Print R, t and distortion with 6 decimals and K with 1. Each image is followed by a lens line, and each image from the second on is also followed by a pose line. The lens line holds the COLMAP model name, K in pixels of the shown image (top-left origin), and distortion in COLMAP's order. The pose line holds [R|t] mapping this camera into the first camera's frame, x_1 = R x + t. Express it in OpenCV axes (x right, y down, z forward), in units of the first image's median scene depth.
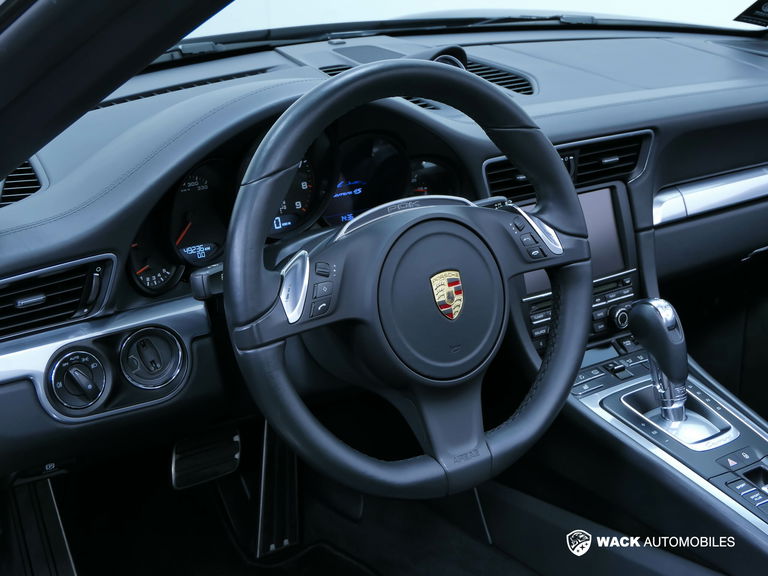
lens RADIAL K [[1360.1, 0, 384.0], [0, 1360.1, 288.0], [0, 0, 1]] dist [-0.000682, -0.000151]
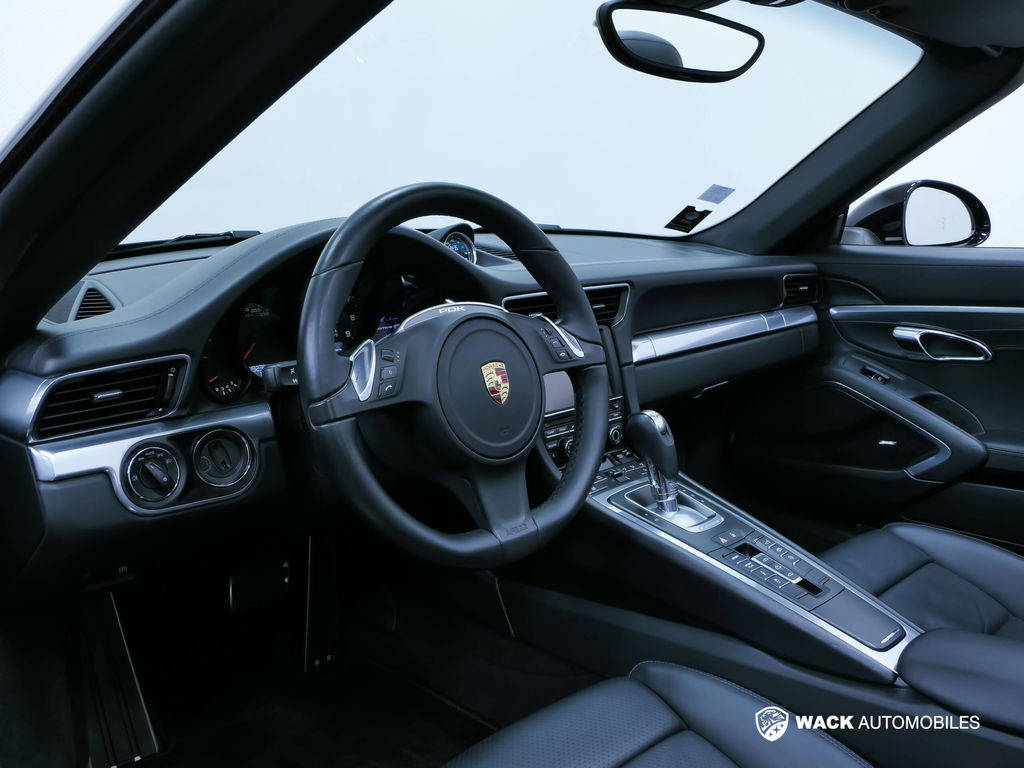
lens RADIAL K [[983.1, 0, 512.0], [0, 983.1, 384.0], [0, 0, 1]] dist [0.003814, 0.005022]
pose [[0.987360, -0.027714, 0.156050, -0.063253], [0.047614, 0.990980, -0.125266, 0.102298], [-0.151170, 0.131113, 0.979774, 0.187275]]
